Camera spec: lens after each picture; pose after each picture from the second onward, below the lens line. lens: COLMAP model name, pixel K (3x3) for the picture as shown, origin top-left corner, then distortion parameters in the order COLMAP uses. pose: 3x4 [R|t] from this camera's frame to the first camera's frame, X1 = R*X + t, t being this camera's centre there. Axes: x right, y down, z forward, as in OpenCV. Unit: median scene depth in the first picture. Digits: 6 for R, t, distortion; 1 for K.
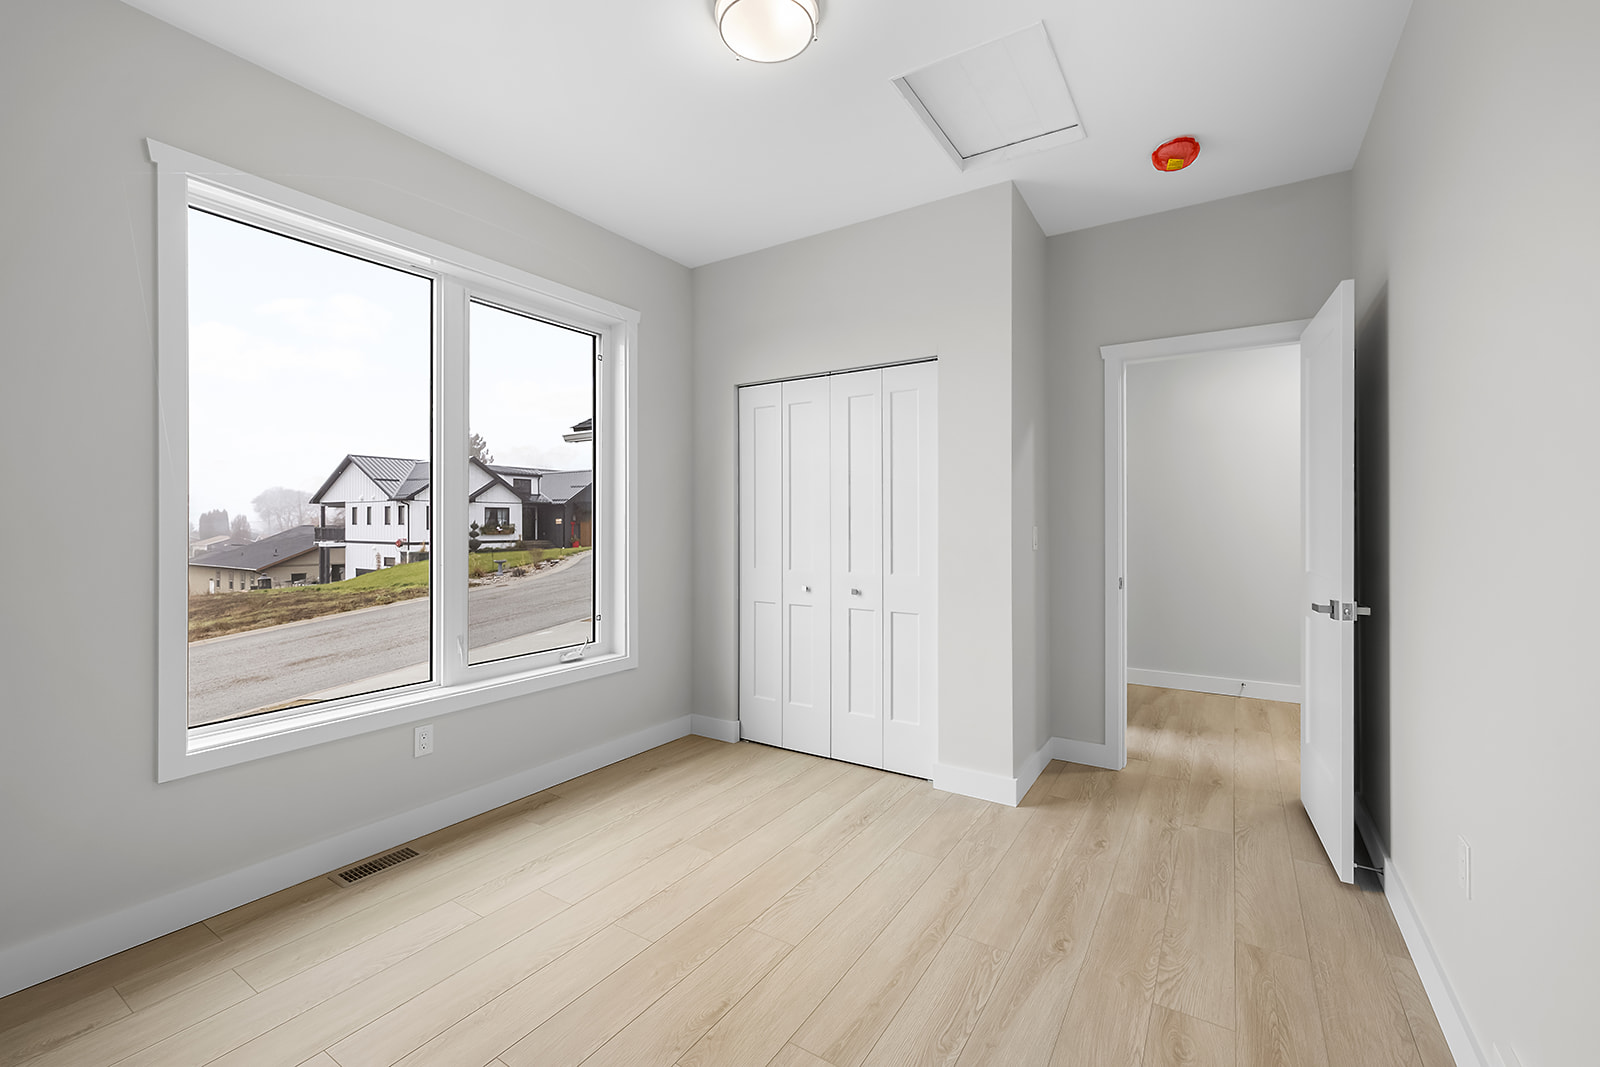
lens RADIAL K [[673.1, 0, 794.5], [0, 673.1, 528.6], [0, 0, 1]] dist [0.001040, 0.000211]
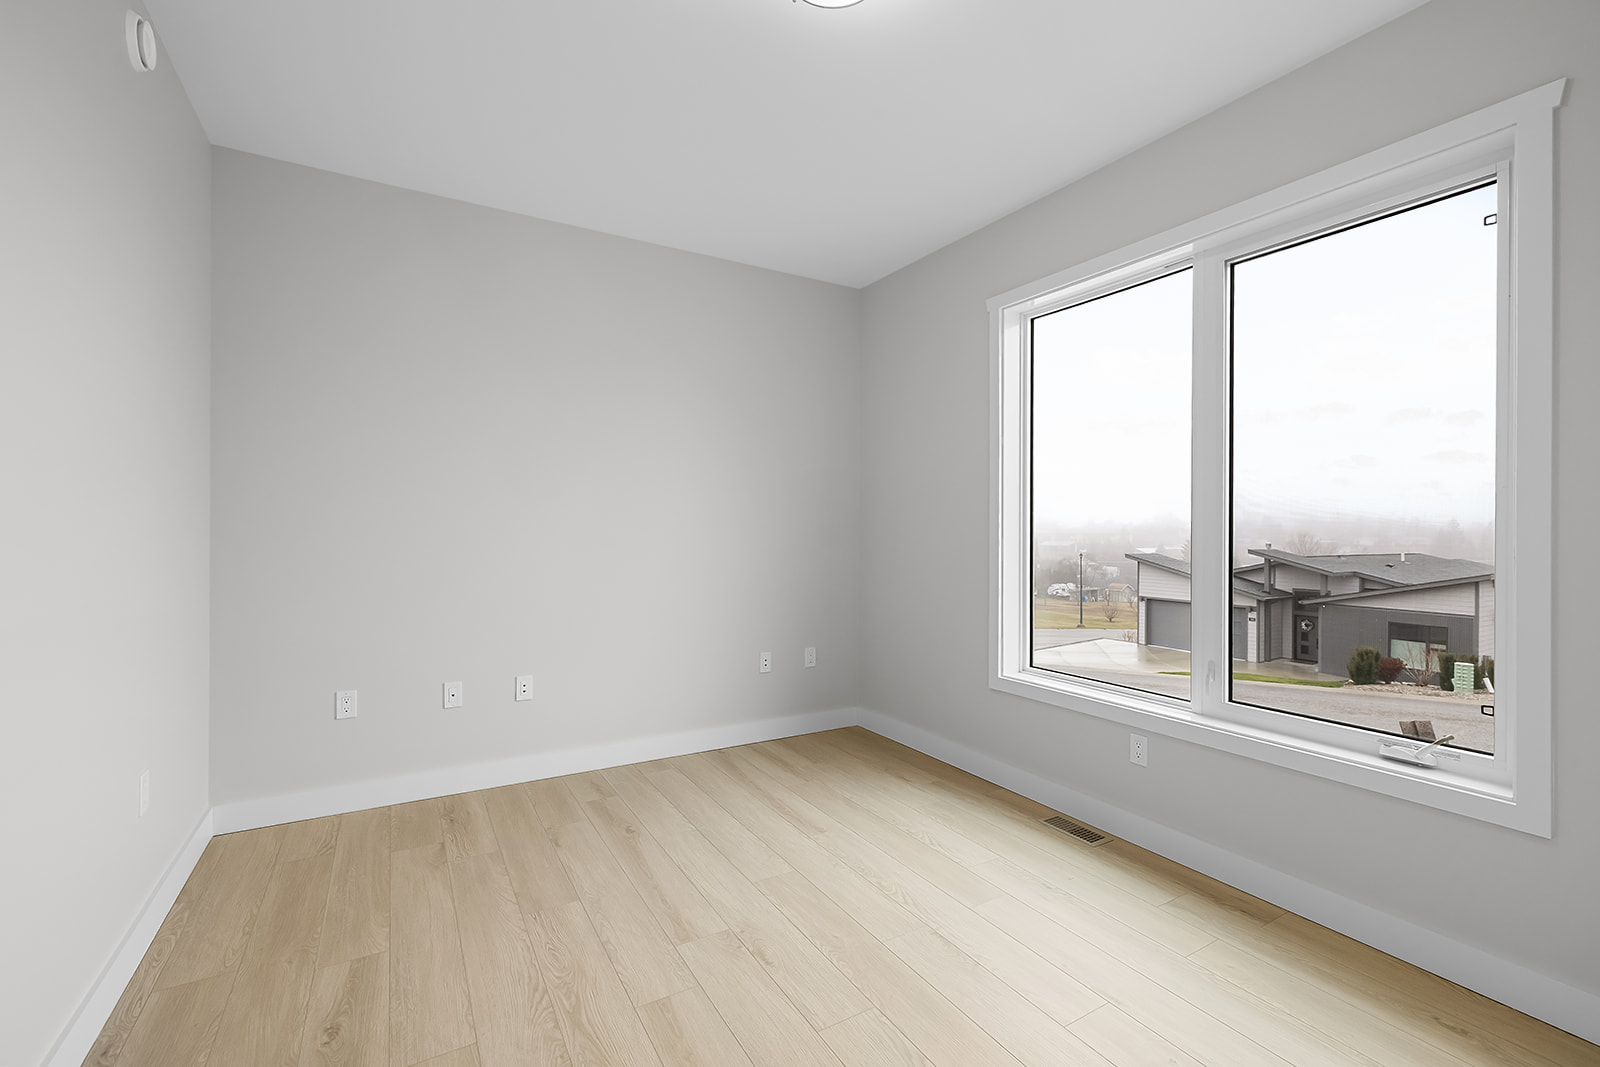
lens RADIAL K [[673.1, 0, 794.5], [0, 673.1, 528.6], [0, 0, 1]] dist [0.001040, 0.000211]
pose [[-0.447013, -0.005480, -0.894511, 0.559738], [-0.009573, 0.999953, -0.001342, -0.003928], [0.894476, 0.007963, -0.447044, 0.980424]]
